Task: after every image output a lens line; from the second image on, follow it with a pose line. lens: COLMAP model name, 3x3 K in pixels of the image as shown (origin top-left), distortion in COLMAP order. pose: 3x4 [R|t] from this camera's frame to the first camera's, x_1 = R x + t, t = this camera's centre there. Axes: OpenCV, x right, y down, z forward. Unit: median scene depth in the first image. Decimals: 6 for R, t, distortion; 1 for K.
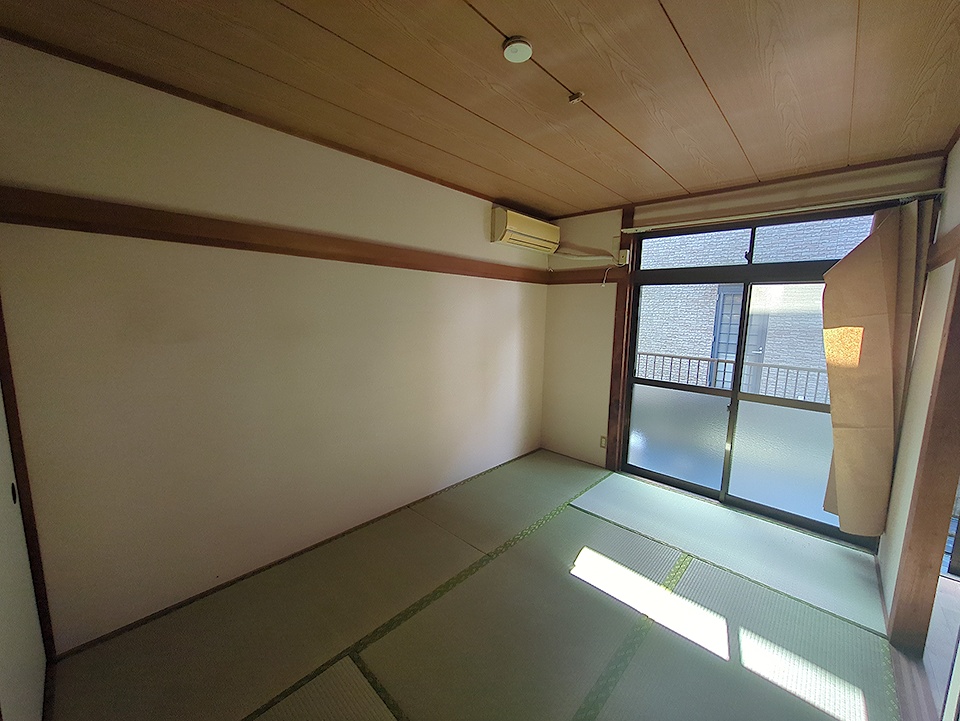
lens RADIAL K [[377.4, 0, 482.2], [0, 377.4, 362.9], [0, 0, 1]] dist [-0.025832, 0.000006]
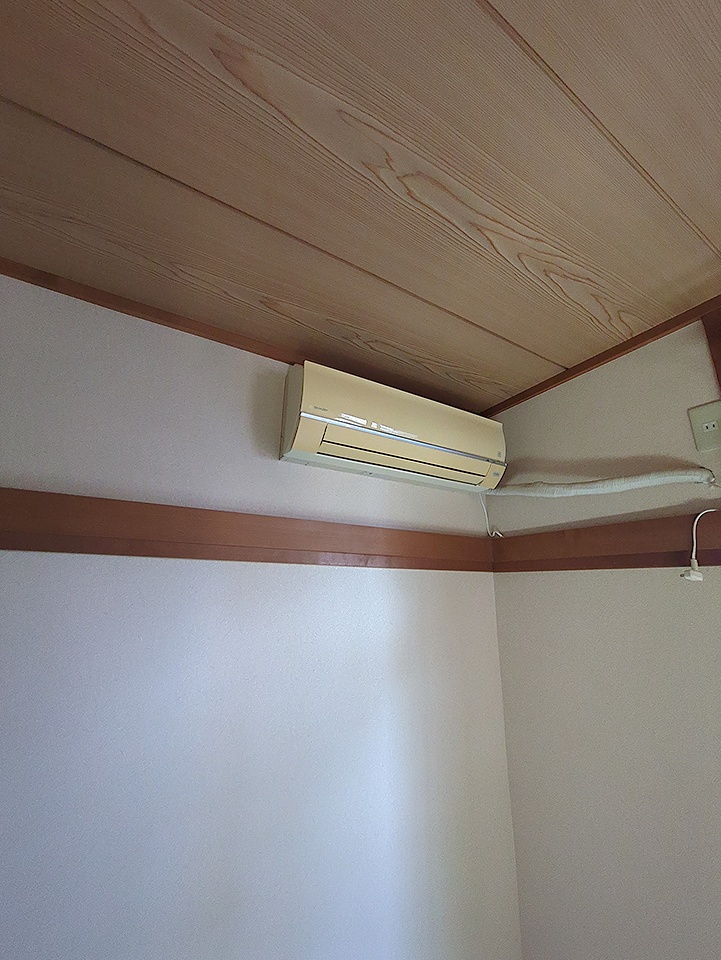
lens RADIAL K [[378.8, 0, 360.5], [0, 378.8, 480.0], [0, 0, 1]] dist [-0.000145, 0.000211]
pose [[0.960075, -0.090295, -0.264769, 0.164113], [-0.024406, 0.915830, -0.400824, -0.147126], [0.278676, 0.391283, 0.877062, 0.638074]]
